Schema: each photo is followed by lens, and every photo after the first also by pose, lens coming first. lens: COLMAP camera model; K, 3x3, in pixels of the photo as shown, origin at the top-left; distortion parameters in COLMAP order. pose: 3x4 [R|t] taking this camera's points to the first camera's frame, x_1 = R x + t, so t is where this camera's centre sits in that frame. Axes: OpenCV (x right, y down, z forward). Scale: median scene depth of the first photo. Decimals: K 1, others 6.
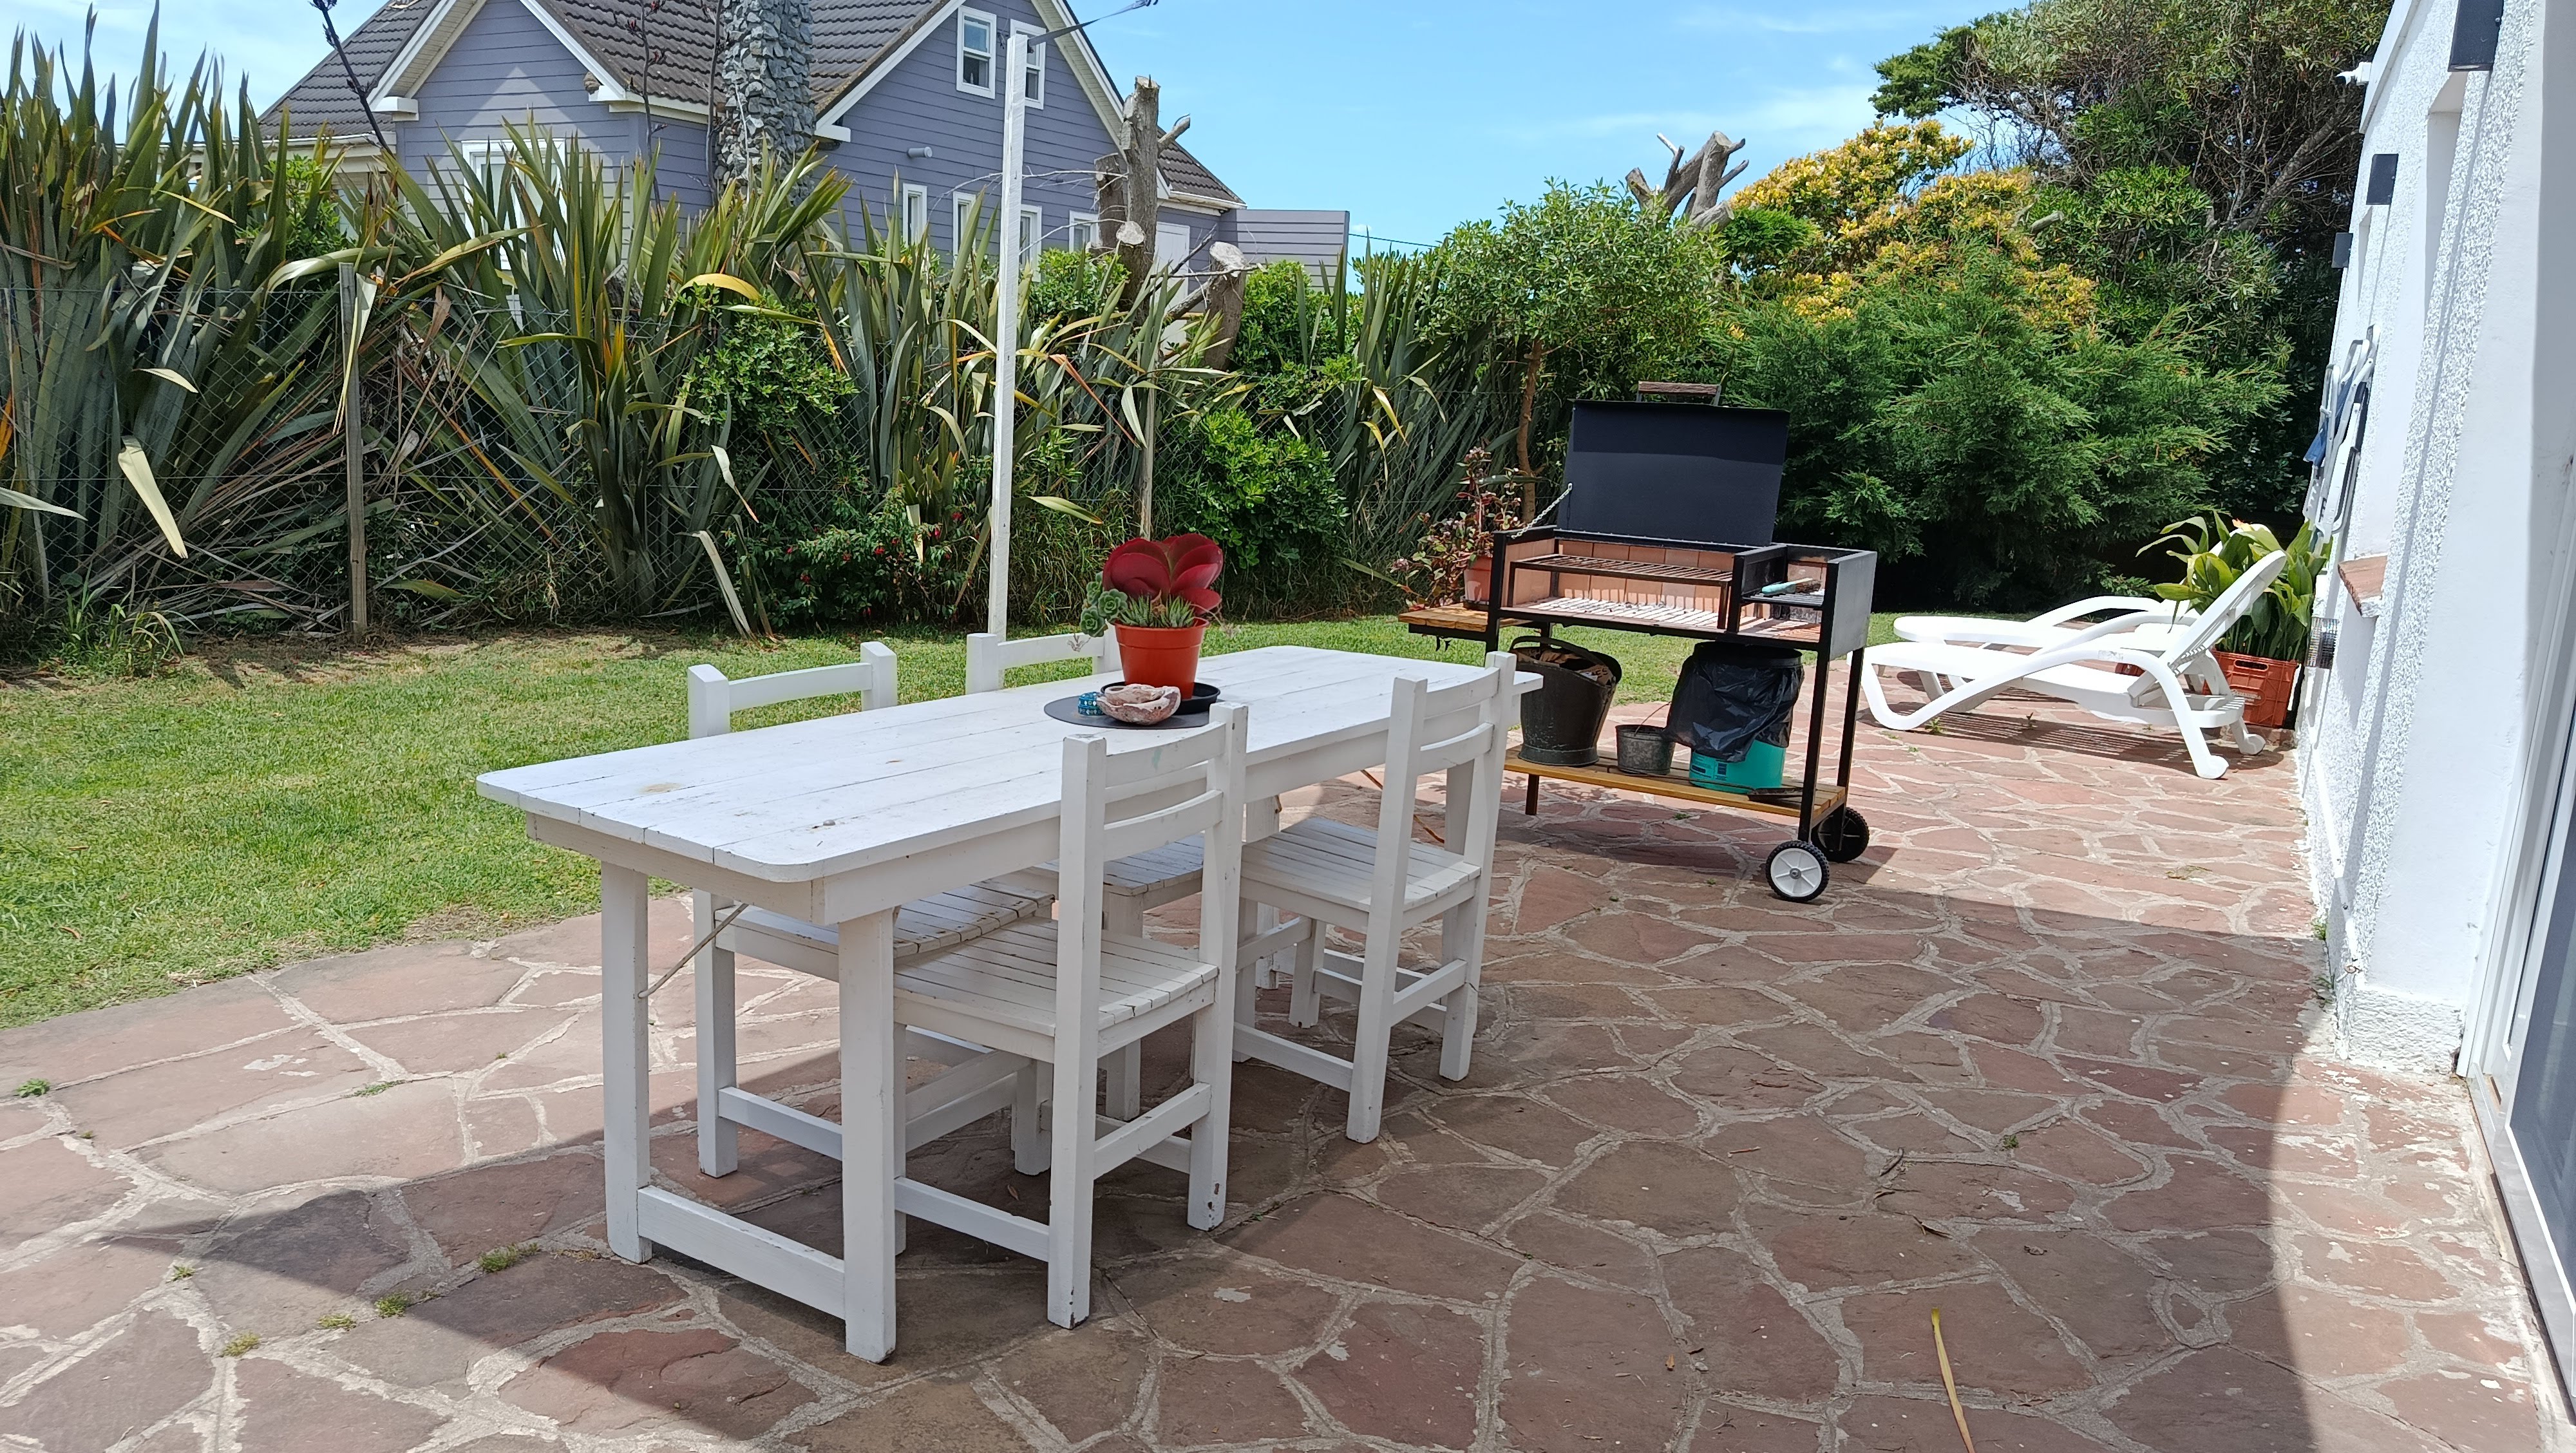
lens RADIAL K [[1775.6, 0, 1278.5], [0, 1775.6, 729.0], [0, 0, 1]] dist [0.063607, -0.076699]
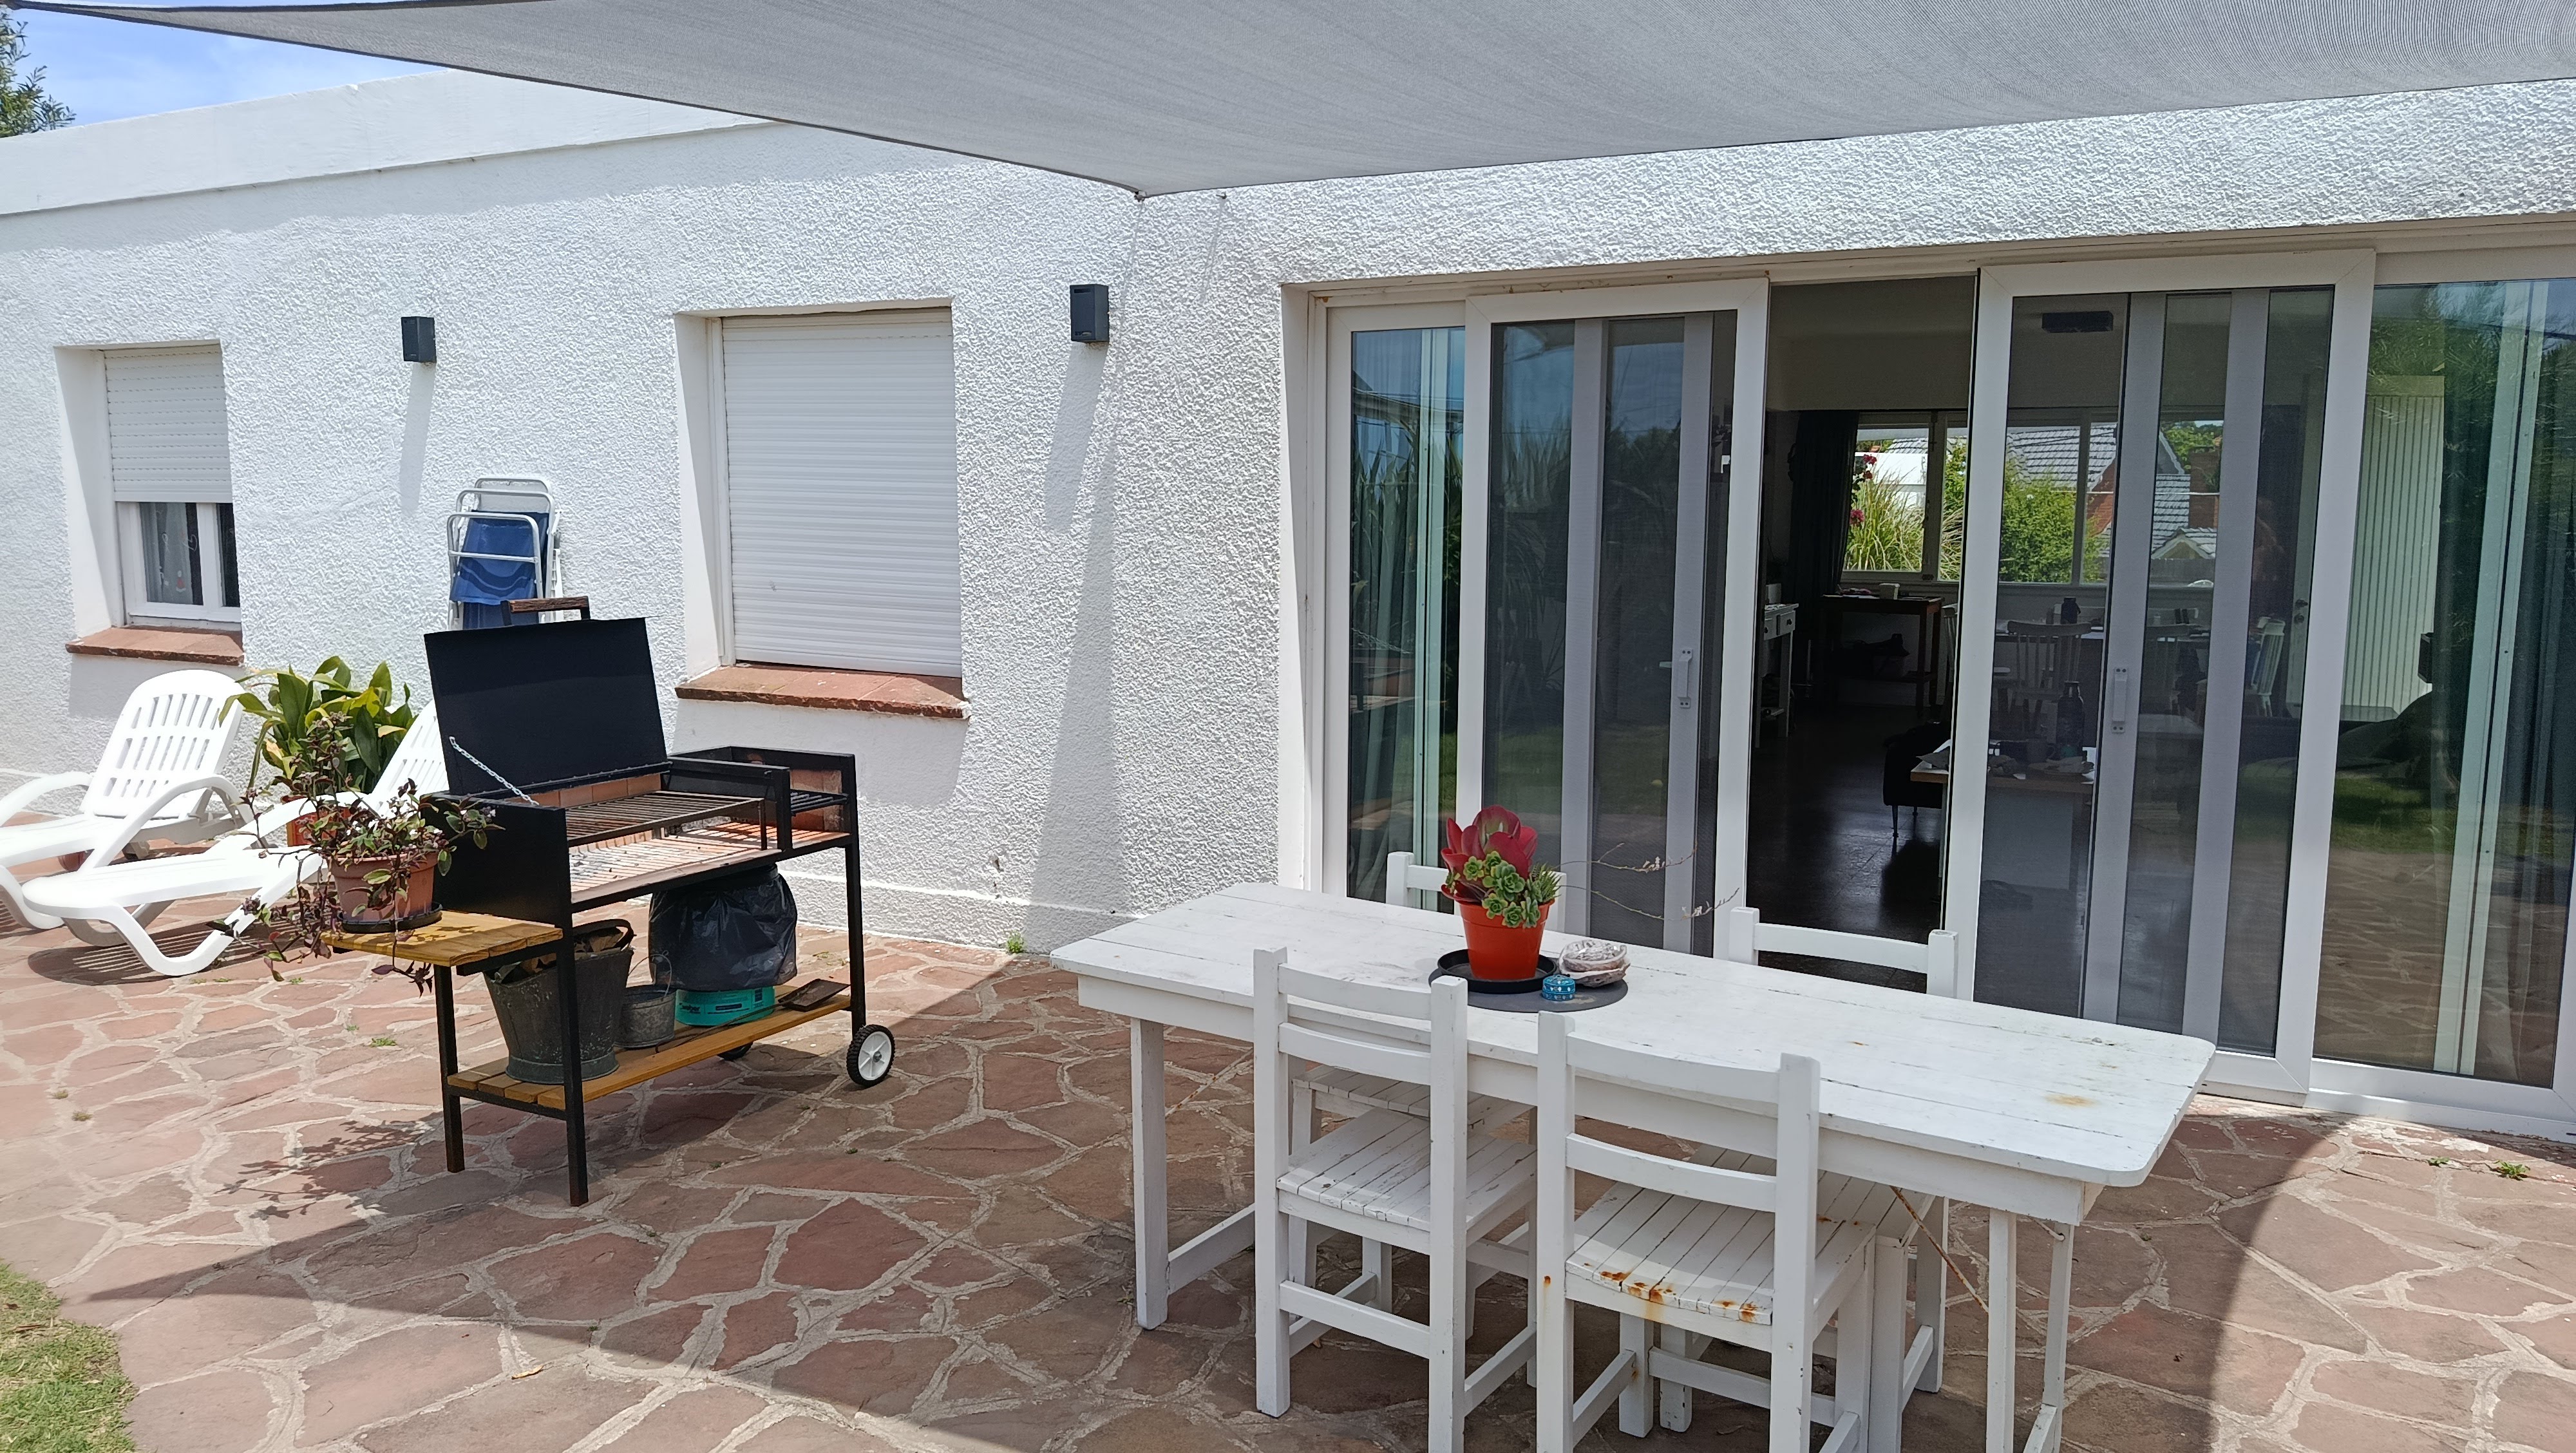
lens RADIAL K [[1772.2, 0, 1282.1], [0, 1772.2, 723.1], [0, 0, 1]] dist [0.098627, -0.162048]
pose [[-0.011488, -0.174565, 0.984579, -0.440084], [0.196816, 0.964987, 0.173388, -0.150541], [-0.980373, 0.195773, 0.023272, 0.453065]]
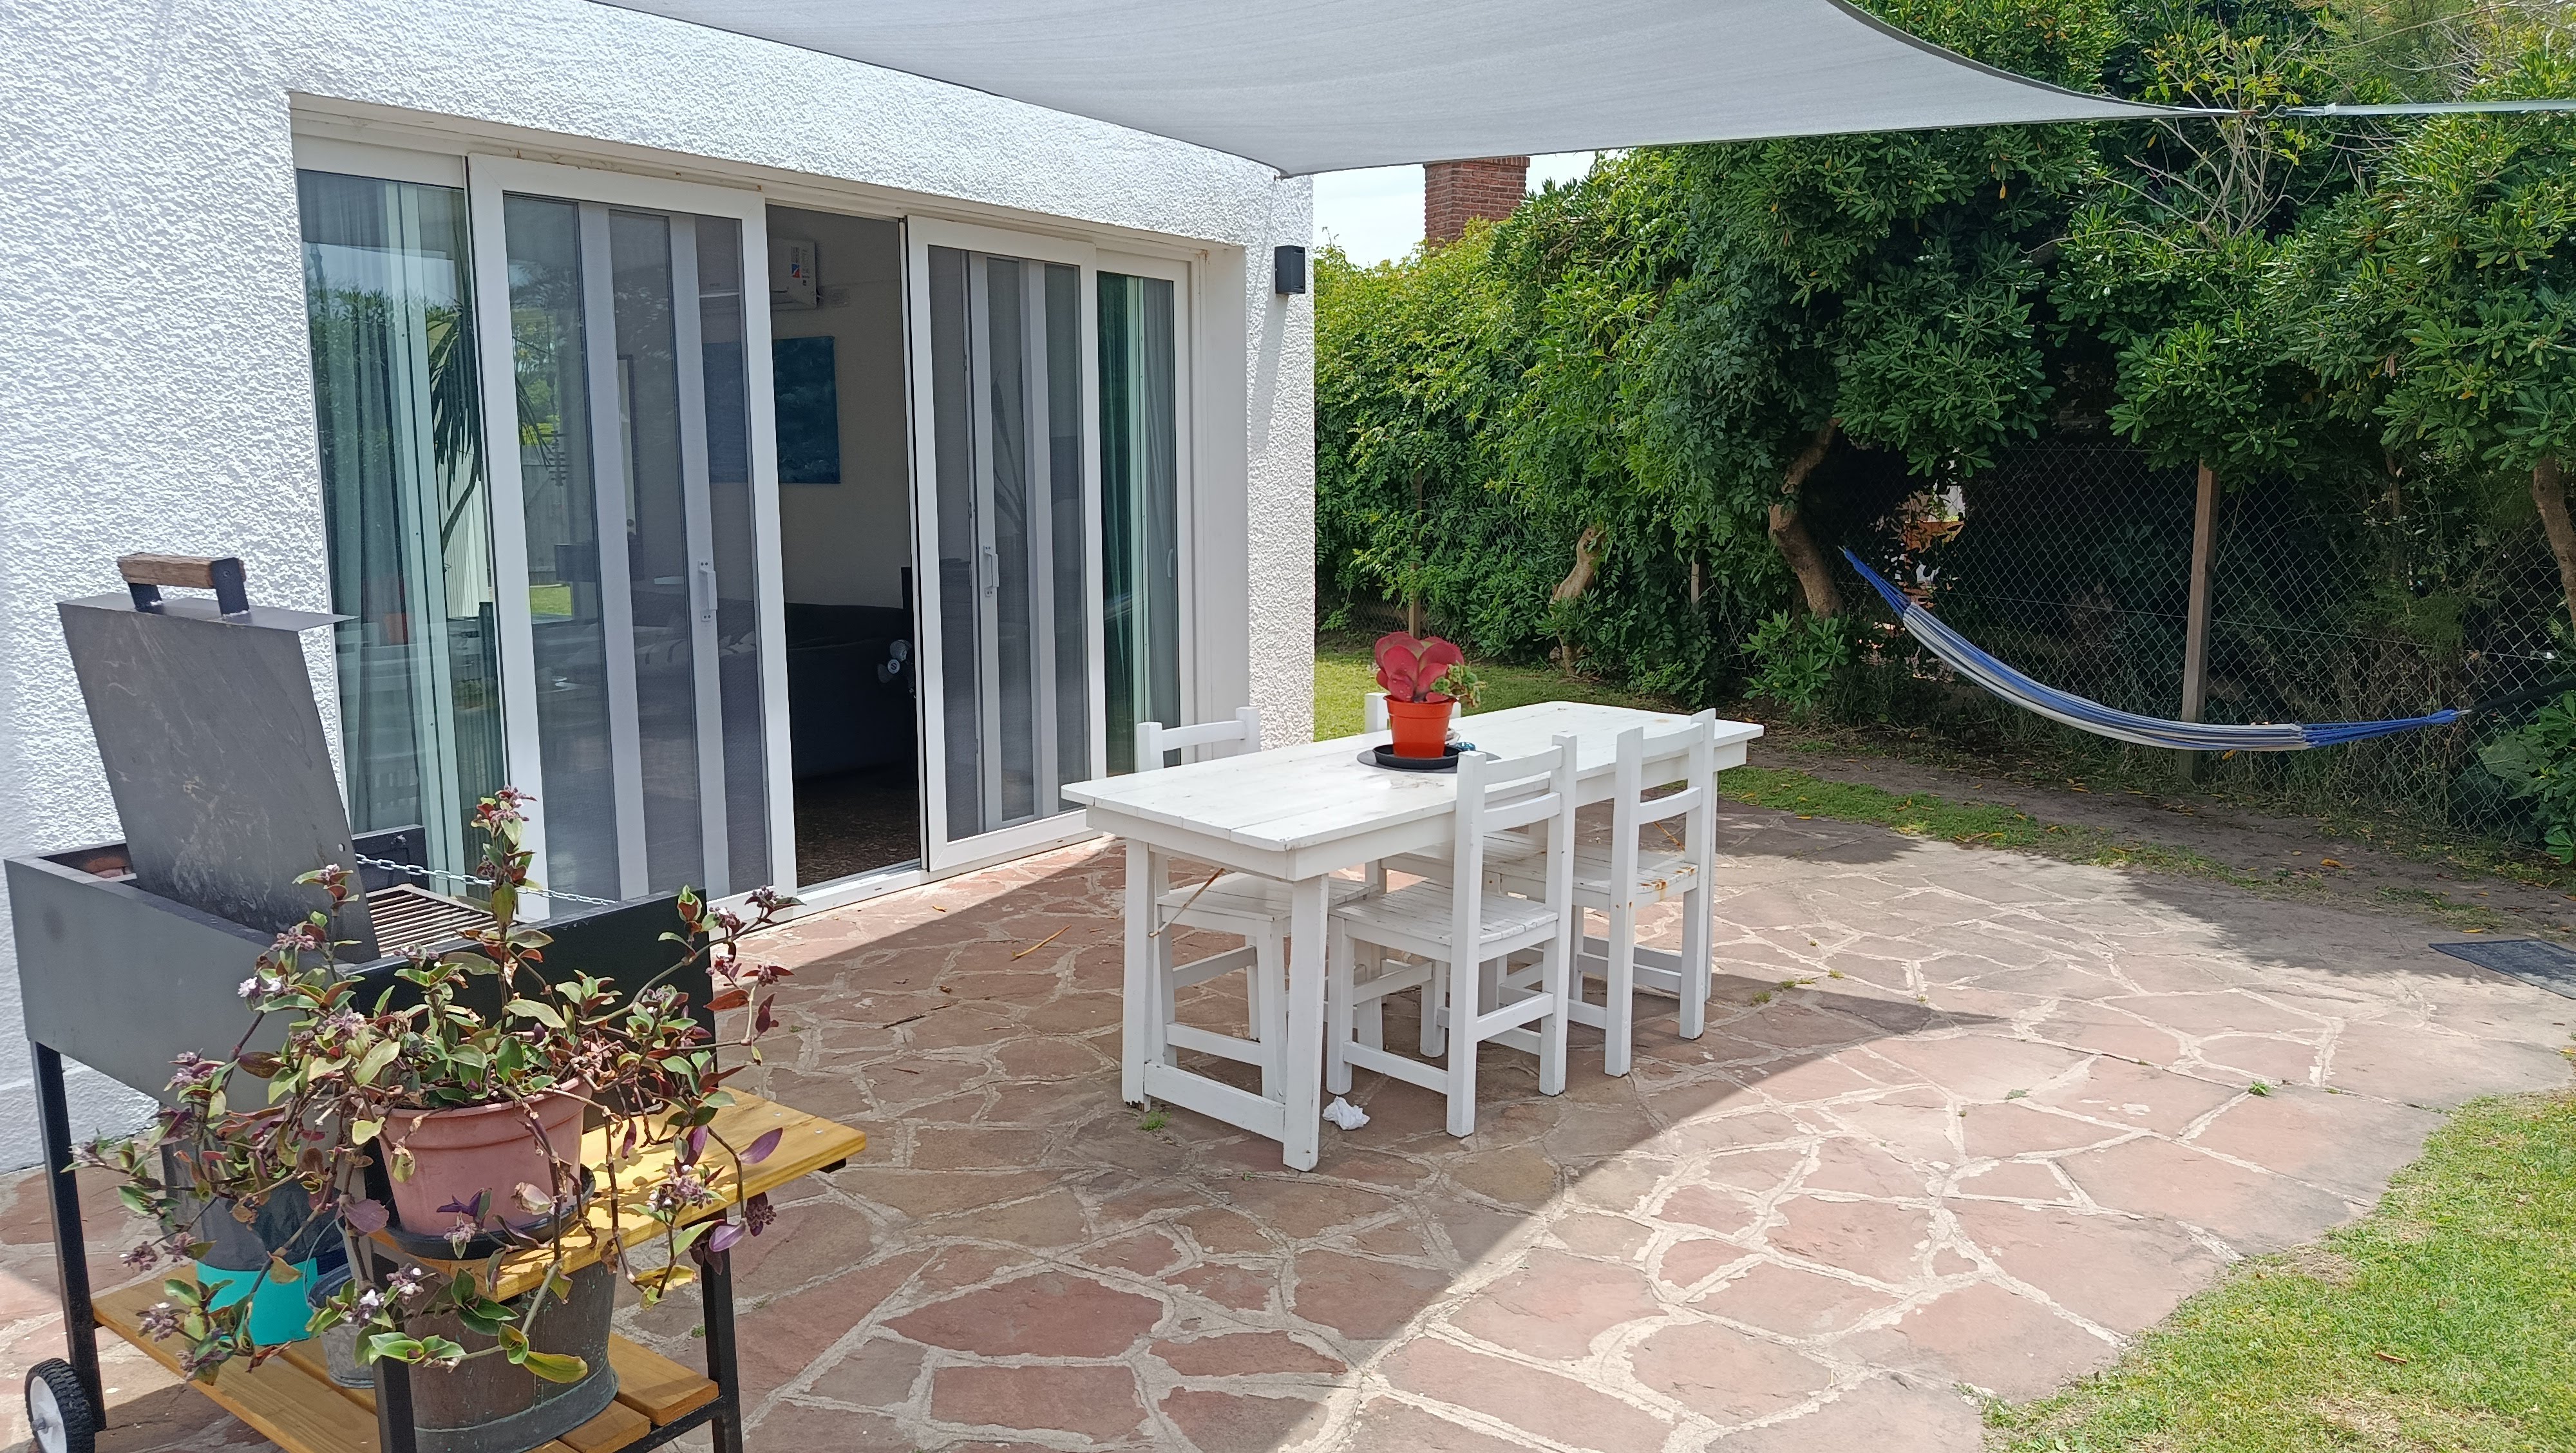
lens RADIAL K [[1778.4, 0, 1279.2], [0, 1778.4, 727.6], [0, 0, 1]] dist [0.048150, -0.065053]
pose [[-0.991150, -0.062875, 0.116910, -0.049336], [-0.018031, 0.936316, 0.350695, -0.212111], [-0.131515, 0.345483, -0.929164, 0.947502]]
